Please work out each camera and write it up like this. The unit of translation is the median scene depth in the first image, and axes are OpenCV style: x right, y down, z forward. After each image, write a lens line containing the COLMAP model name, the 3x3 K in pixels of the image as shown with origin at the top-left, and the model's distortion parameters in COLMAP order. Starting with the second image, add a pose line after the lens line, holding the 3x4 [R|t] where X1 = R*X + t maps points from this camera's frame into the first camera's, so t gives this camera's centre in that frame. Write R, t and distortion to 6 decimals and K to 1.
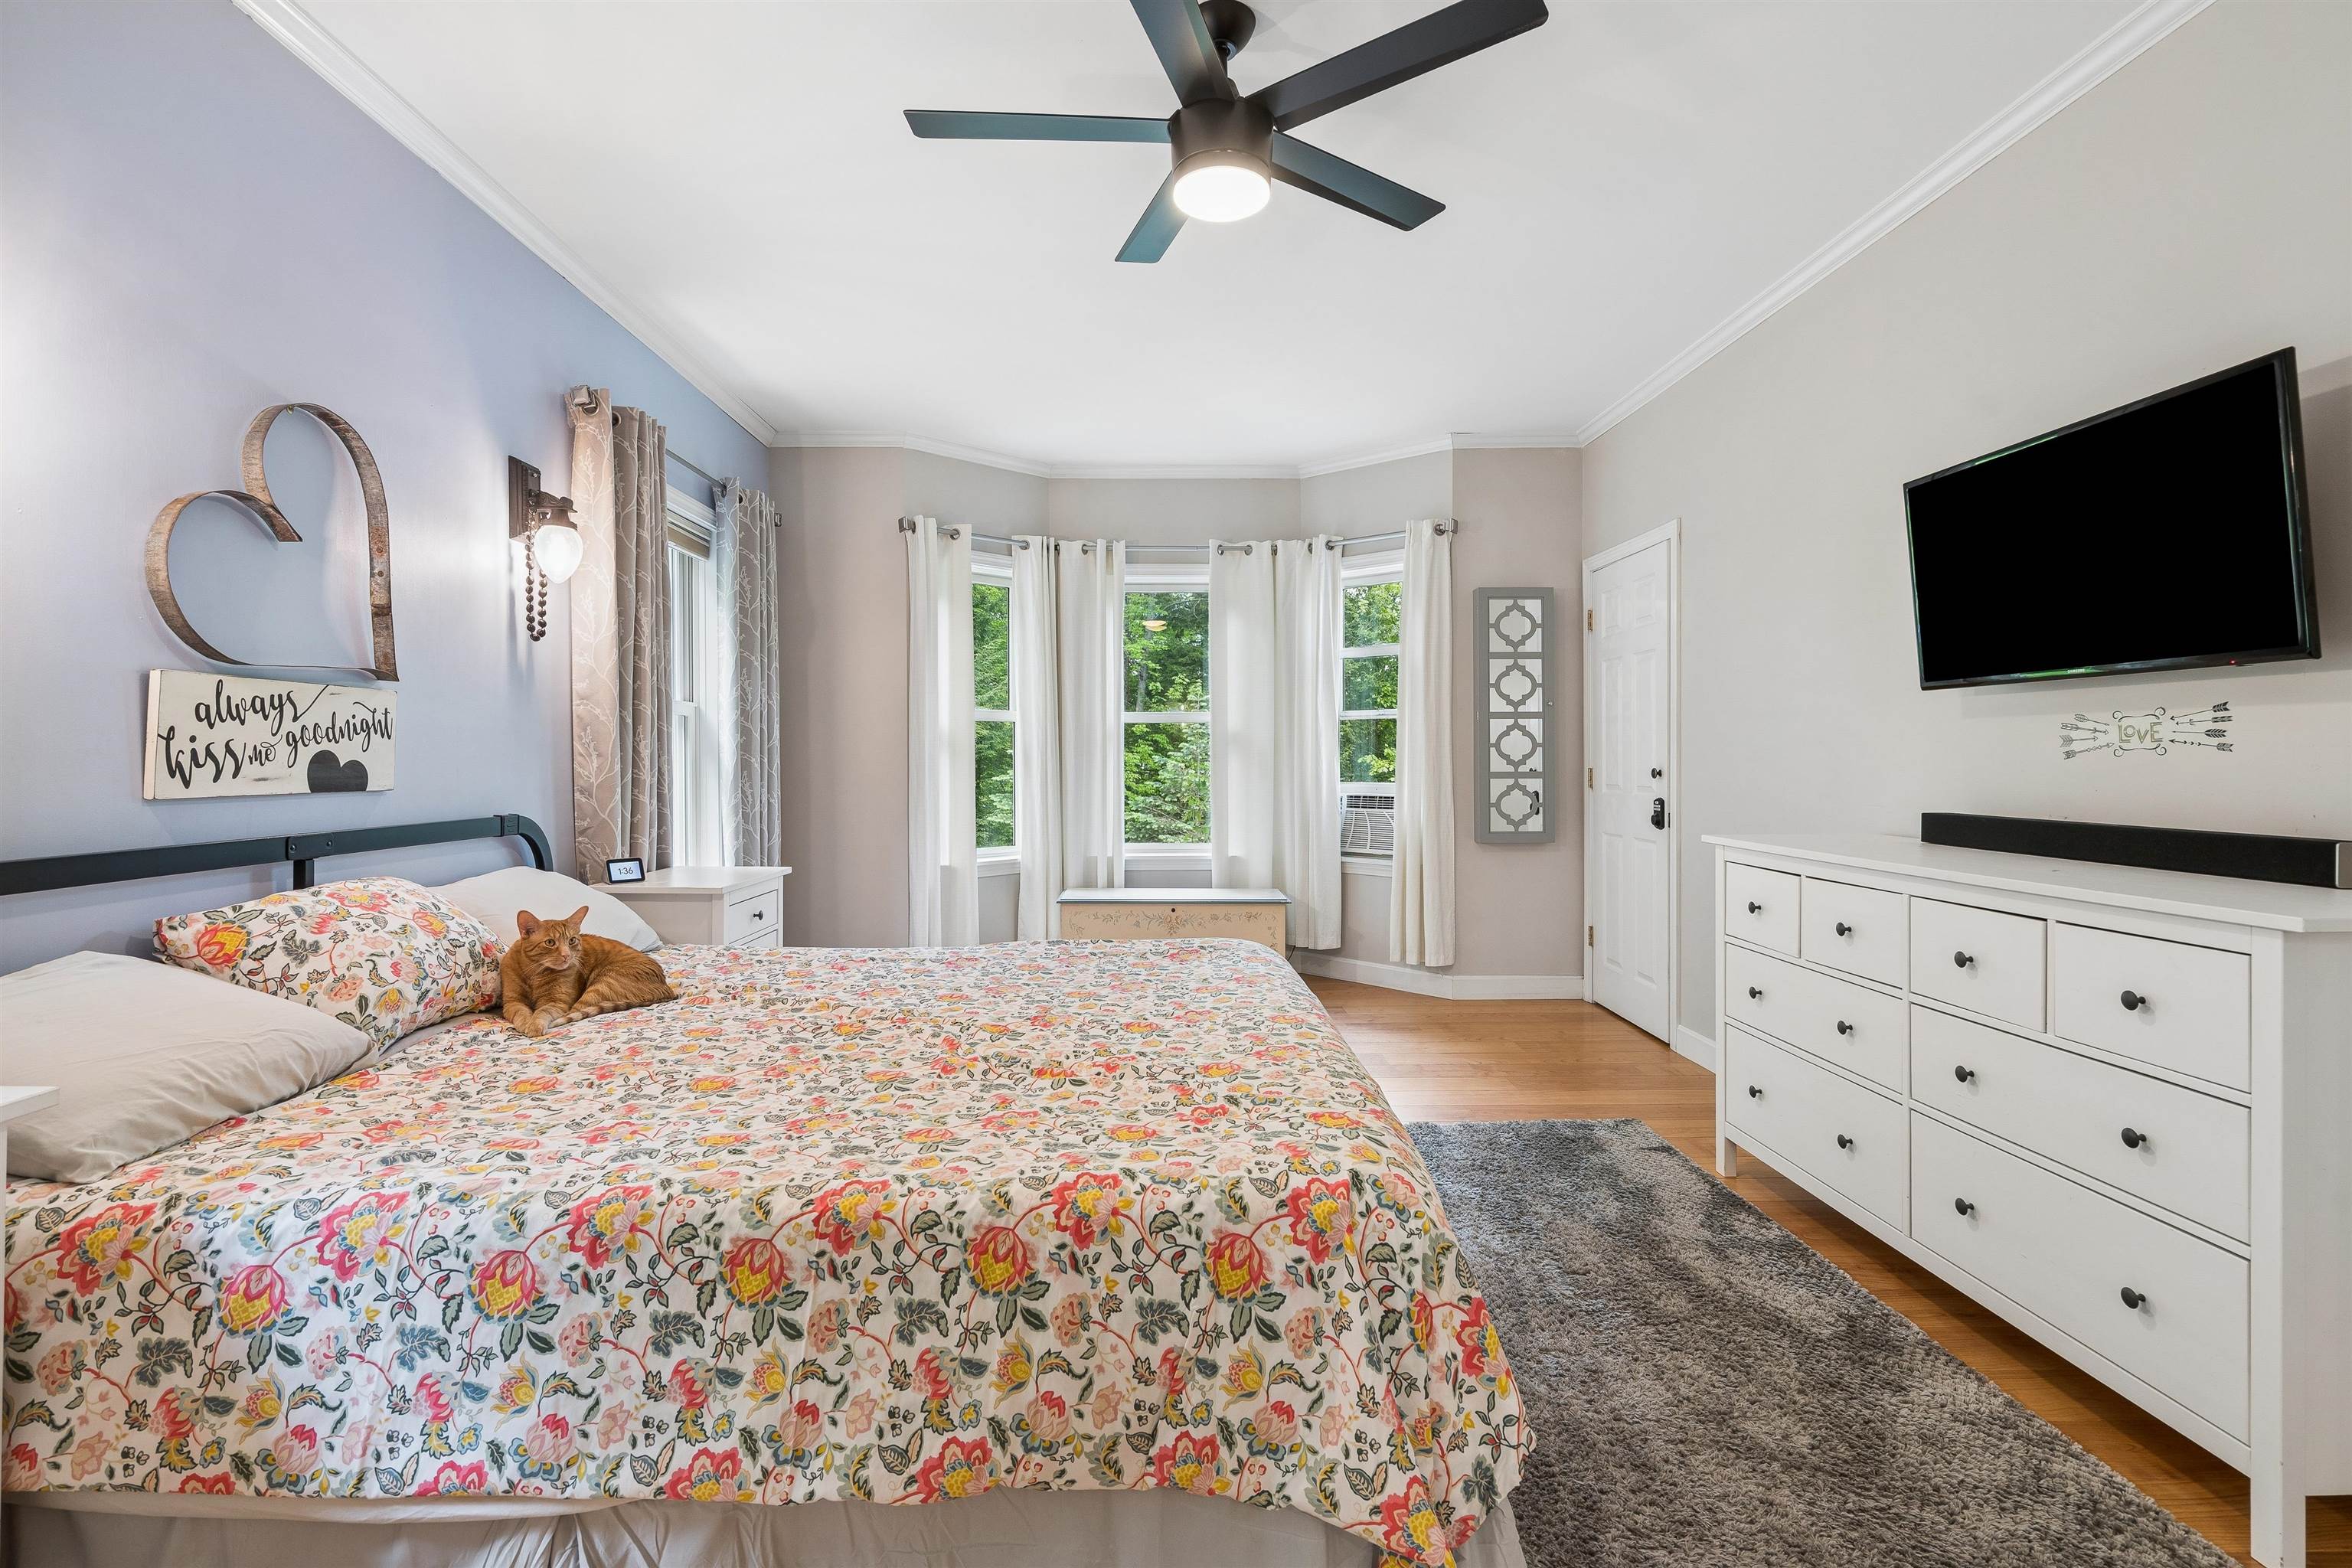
lens RADIAL K [[1073.1, 0, 1169.1], [0, 1073.1, 764.0], [0, 0, 1]] dist [-0.001974, 0.000735]
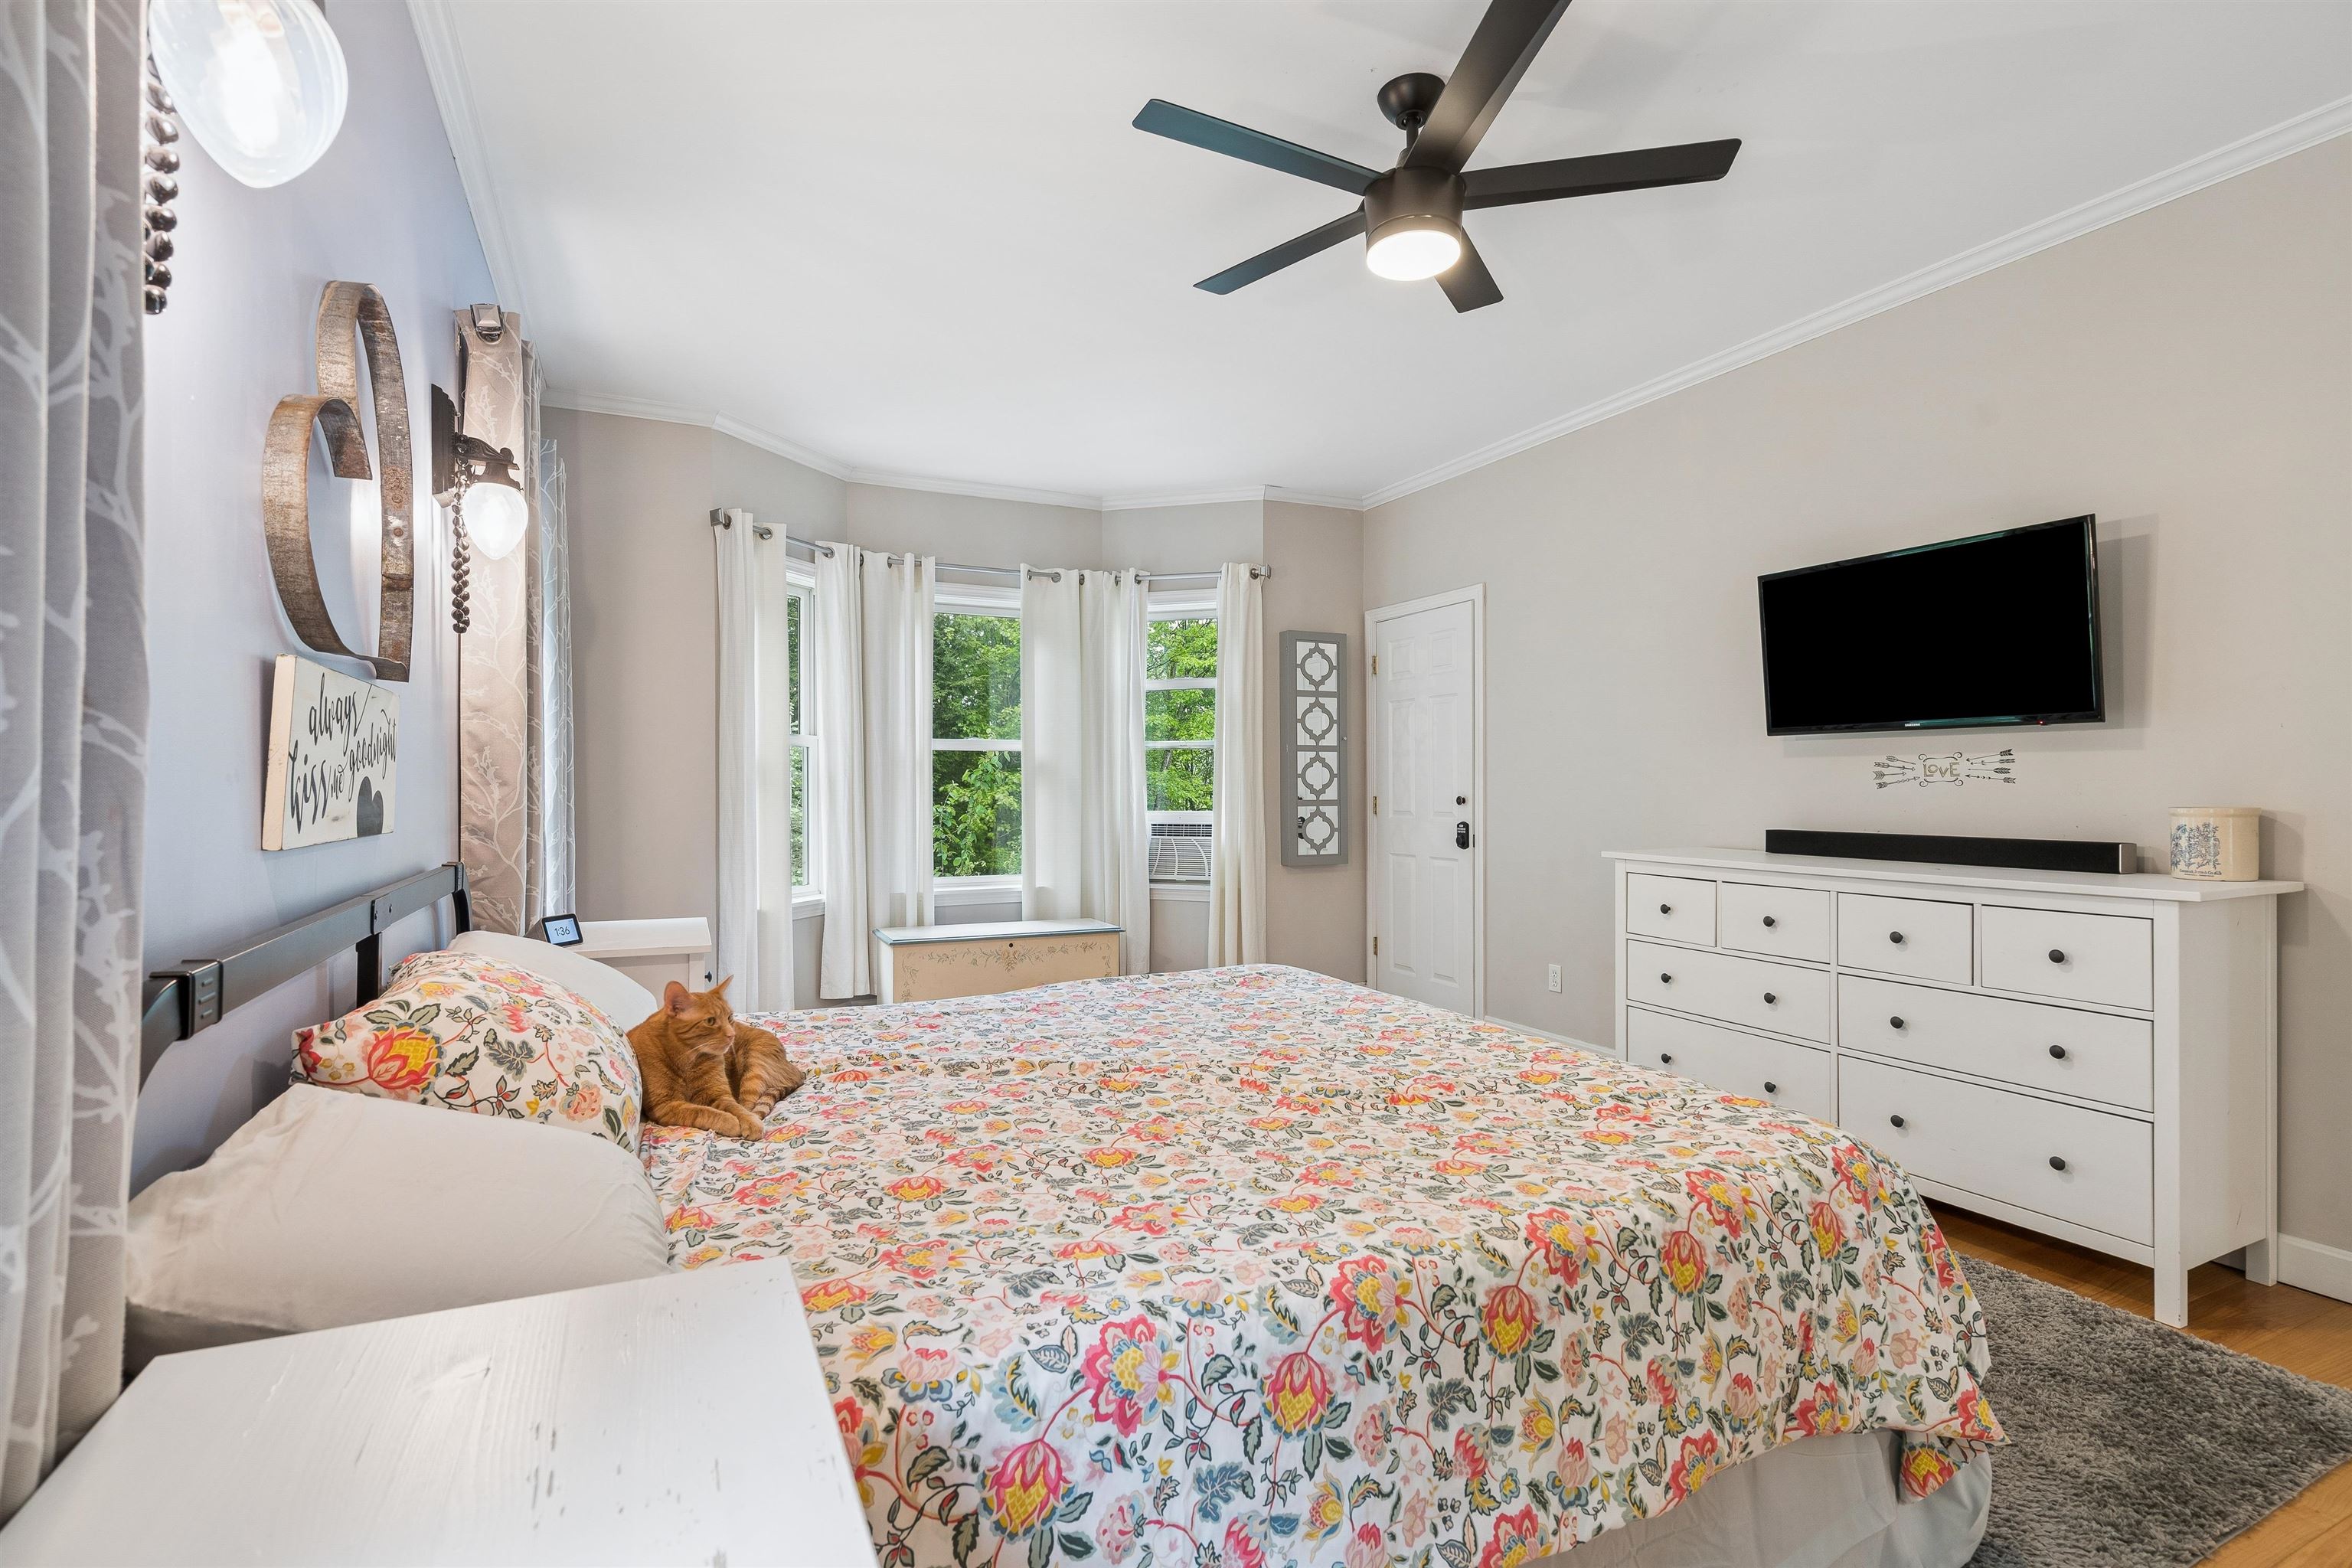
lens RADIAL K [[1074.4, 0, 1176.0], [0, 1074.4, 784.0], [0, 0, 1]] dist [-0.001161, 0.000616]
pose [[0.910066, 0.001325, 0.414460, -0.667314], [0.002172, 0.999966, -0.007967, -0.001702], [-0.414457, 0.008151, 0.910033, 0.151070]]
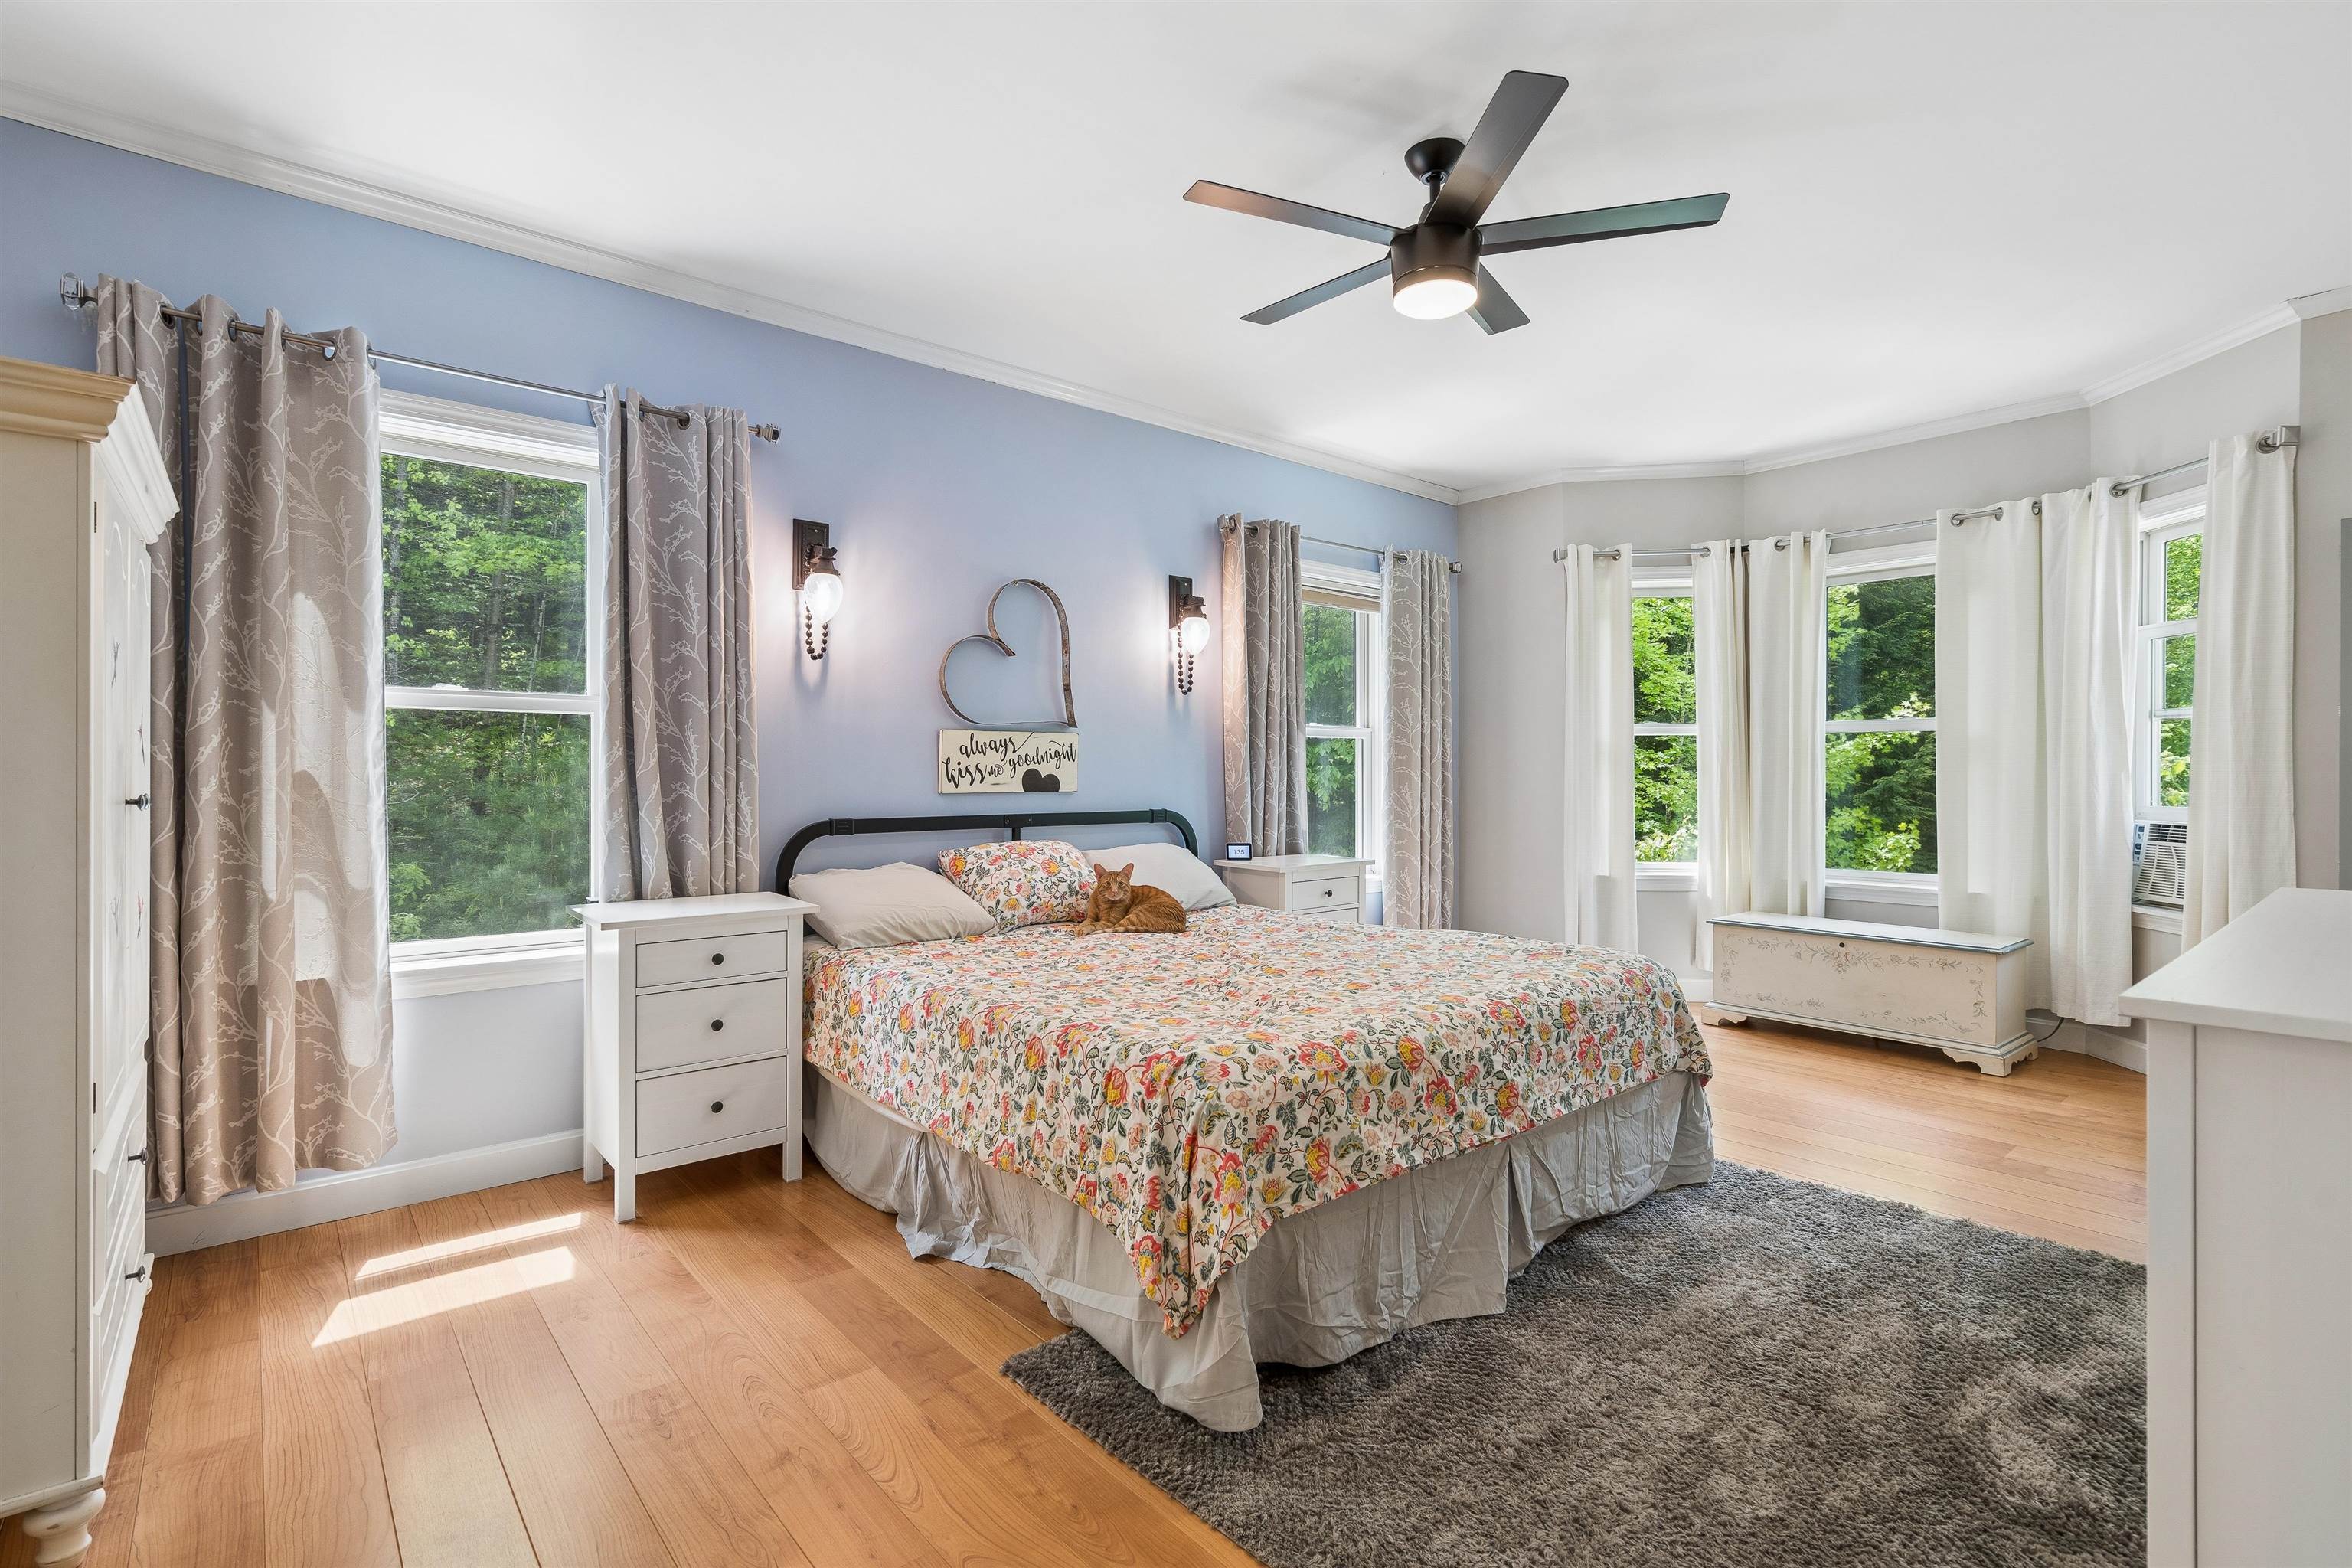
lens RADIAL K [[1099.4, 0, 1176.0], [0, 1099.4, 784.0], [0, 0, 1]] dist [-0.003607, 0.000299]
pose [[0.637927, 0.009800, -0.770034, 0.889469], [-0.004335, 0.999949, 0.009135, -0.005308], [0.770085, -0.002490, 0.637937, 0.005092]]
